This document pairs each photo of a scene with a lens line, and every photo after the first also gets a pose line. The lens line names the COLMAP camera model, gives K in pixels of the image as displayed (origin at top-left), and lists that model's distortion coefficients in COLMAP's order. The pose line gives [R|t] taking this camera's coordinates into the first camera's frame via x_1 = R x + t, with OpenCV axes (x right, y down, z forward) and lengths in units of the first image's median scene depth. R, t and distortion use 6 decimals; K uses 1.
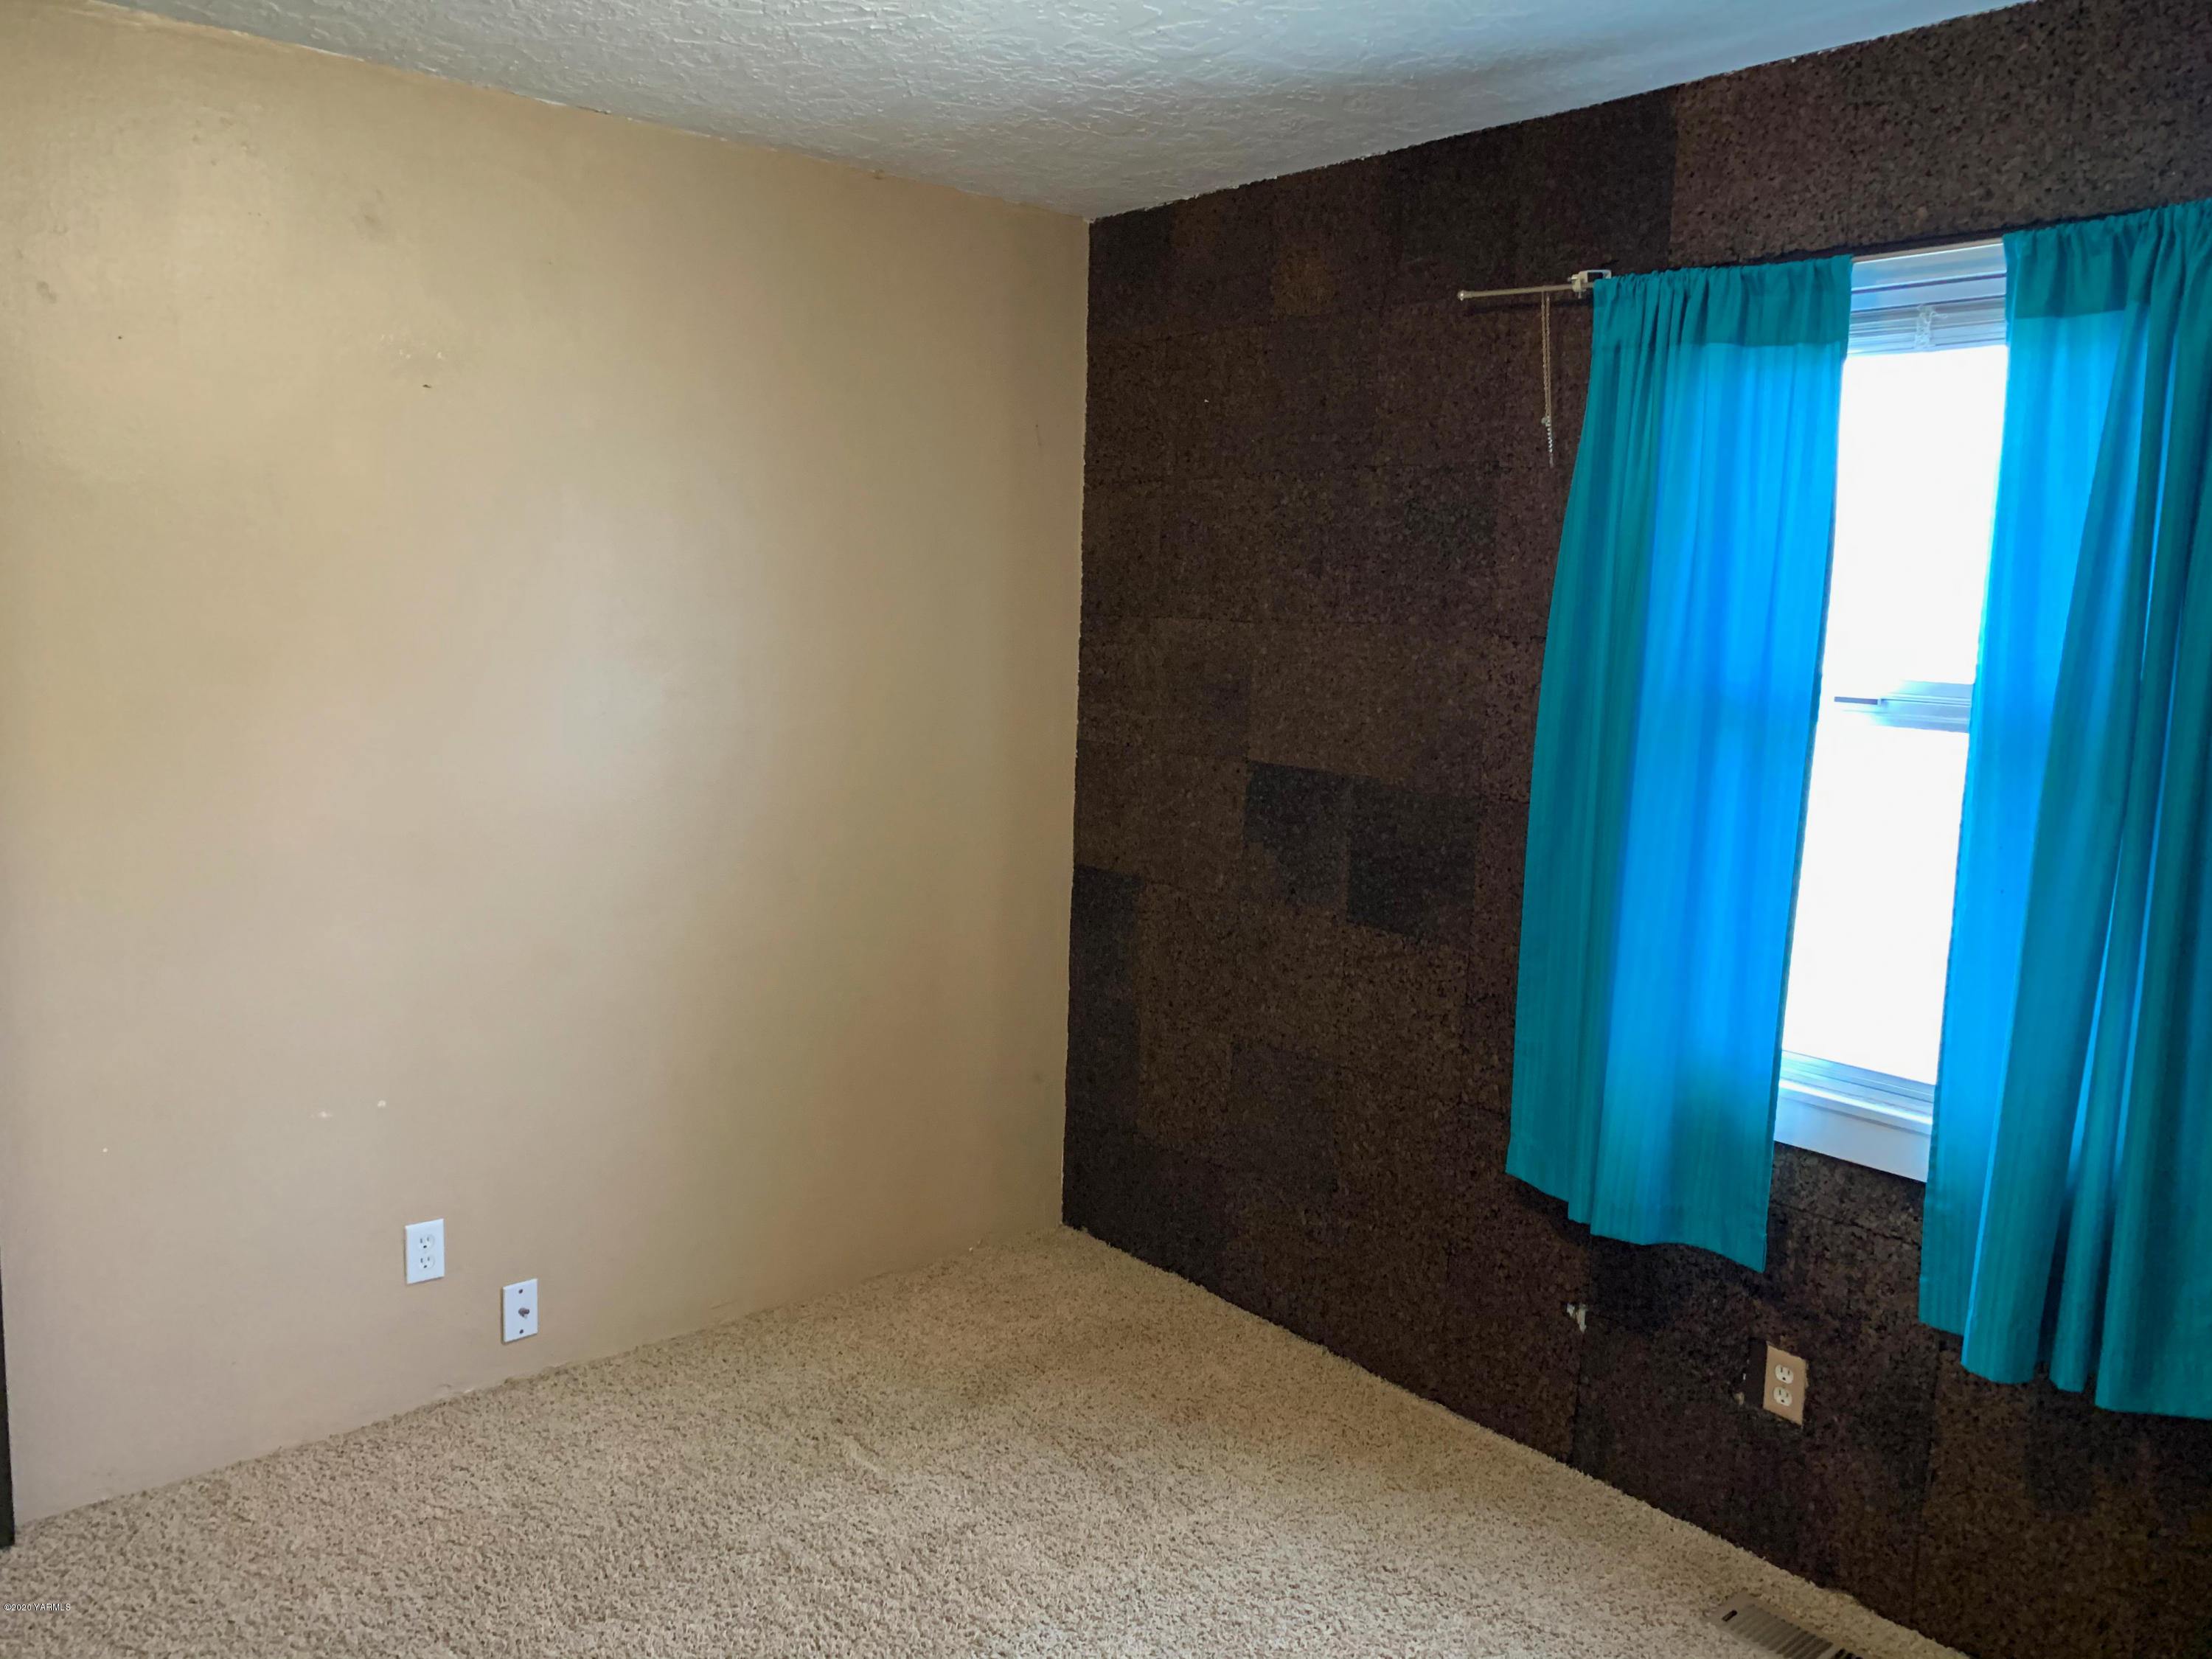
lens RADIAL K [[1661.0, 0, 1096.1], [0, 1661.0, 819.2], [0, 0, 1]] dist [0.032452, -0.042156]
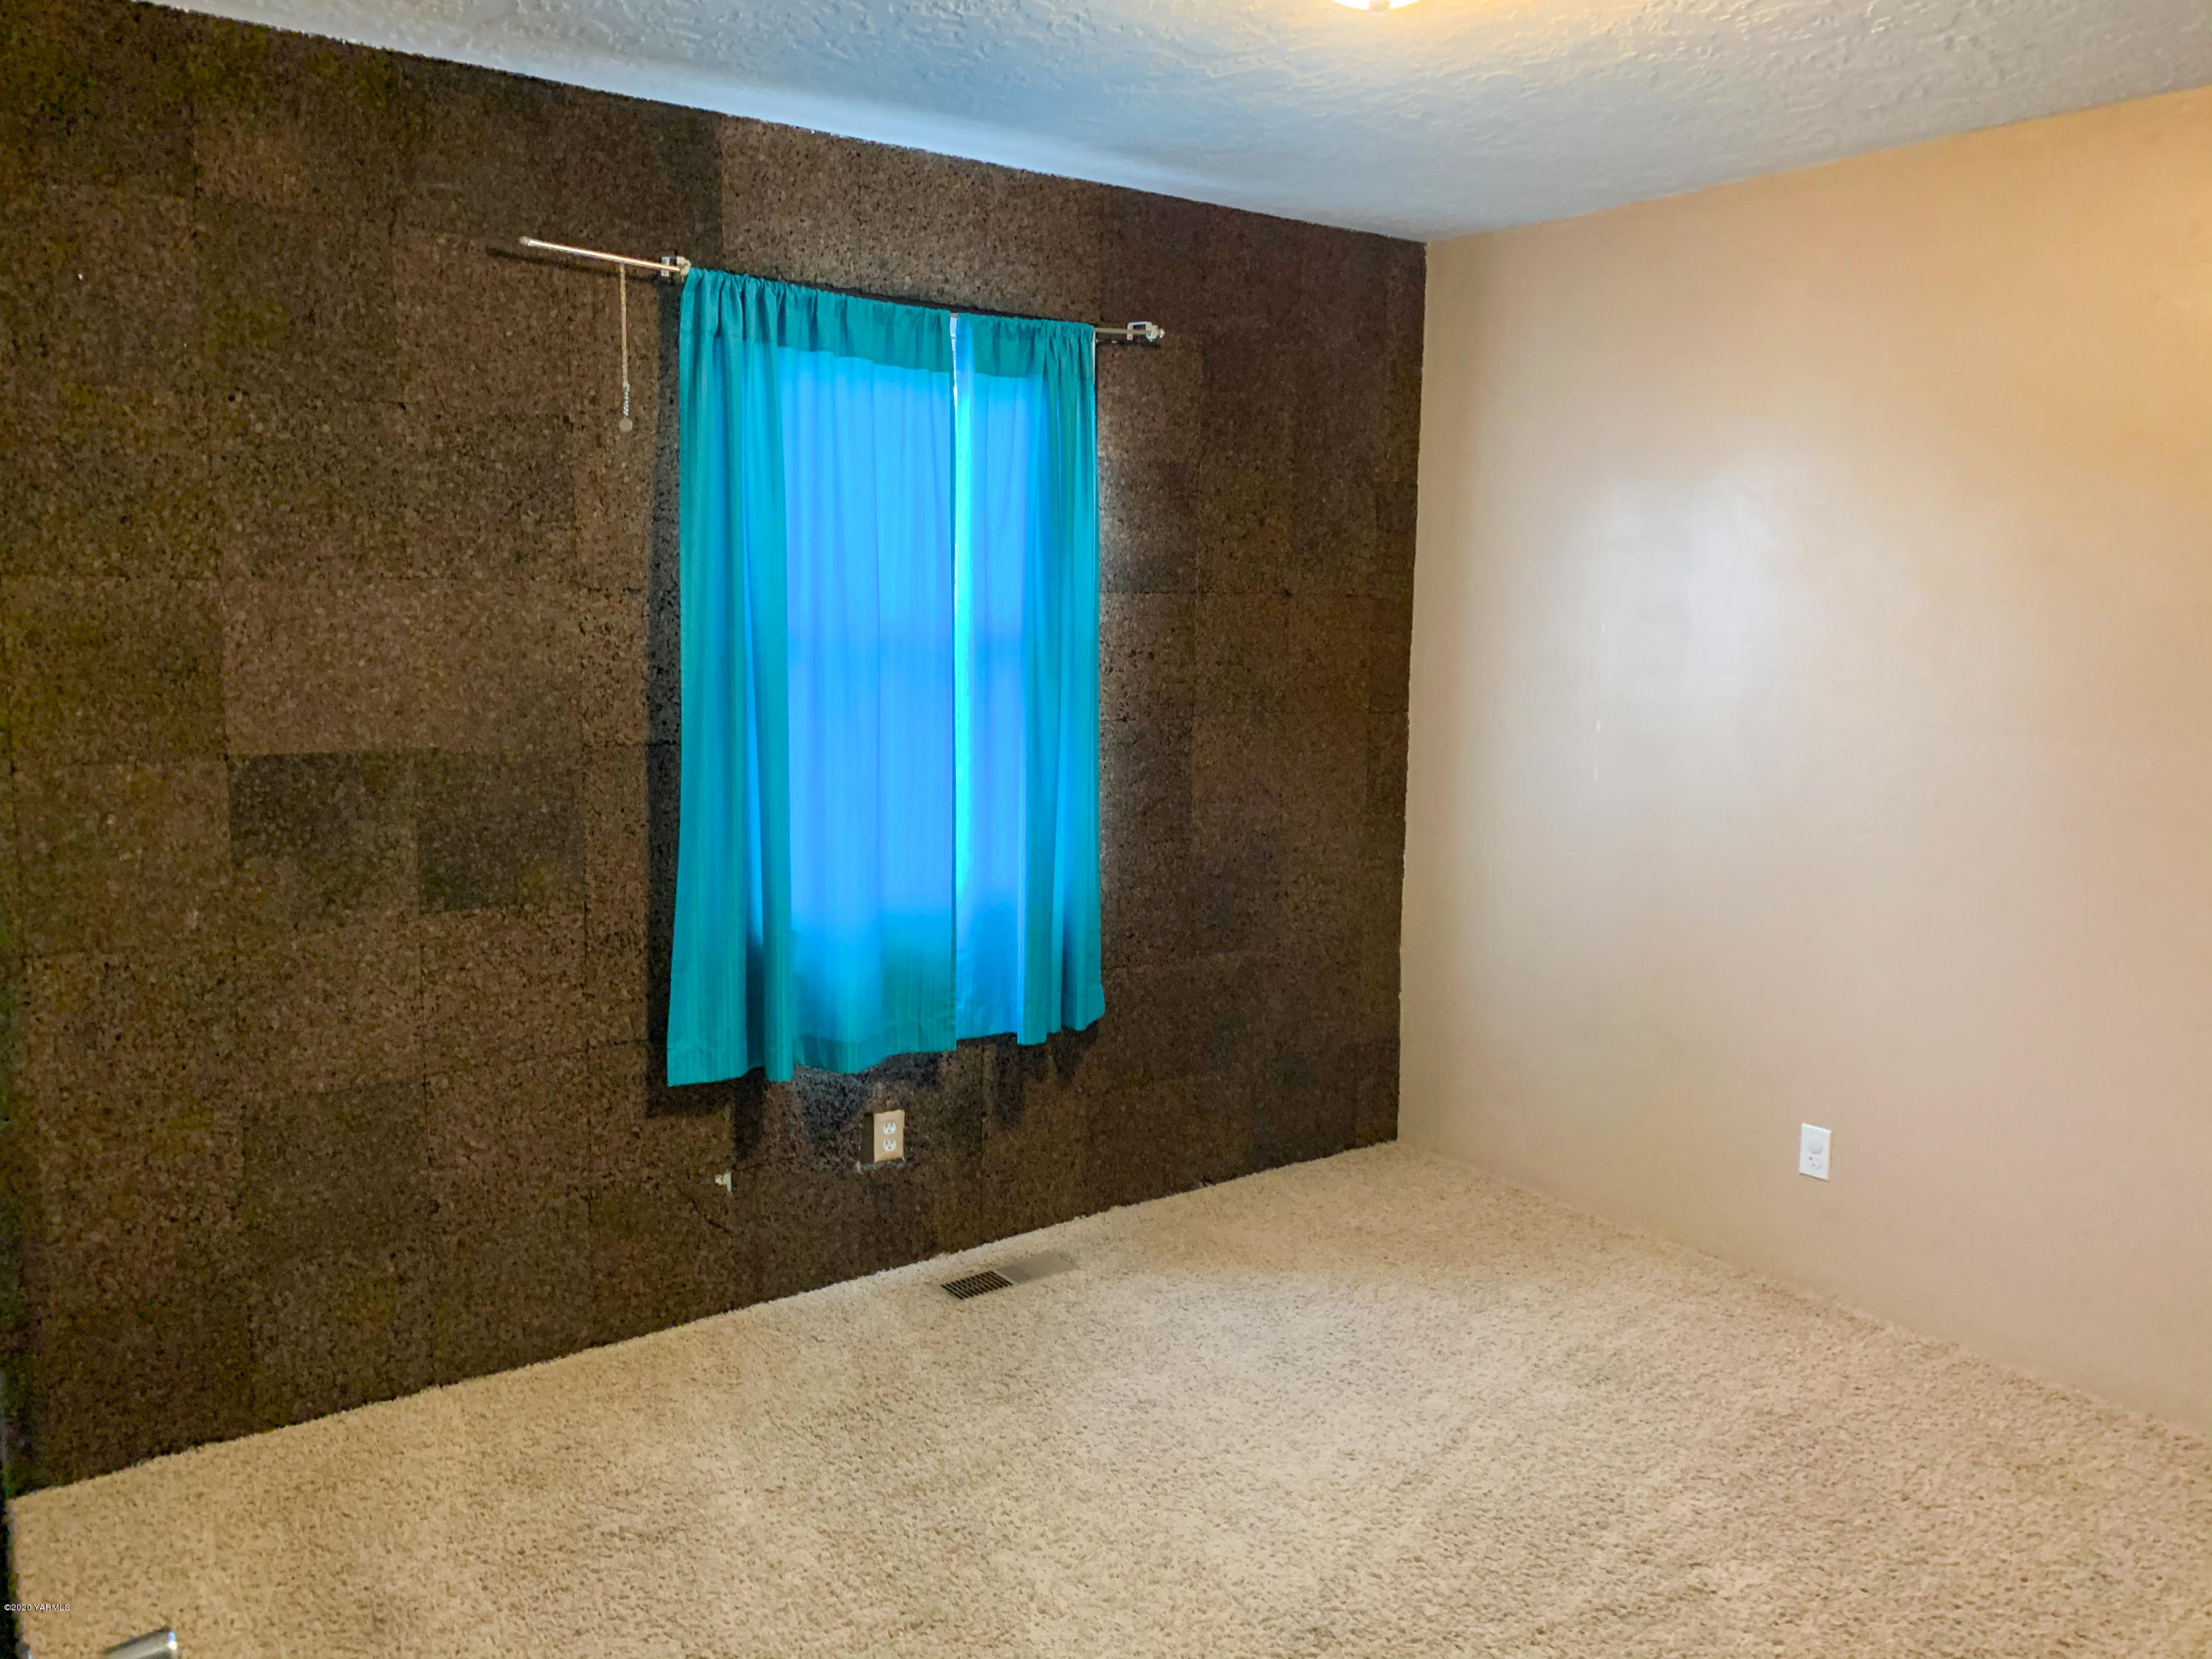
lens RADIAL K [[1661.0, 0, 1096.1], [0, 1661.0, 819.2], [0, 0, 1]] dist [0.032452, -0.042156]
pose [[0.076136, -0.163869, 0.983540, -0.862790], [0.123997, 0.980302, 0.153731, -0.100535], [-0.989357, 0.110252, 0.094956, 0.680172]]
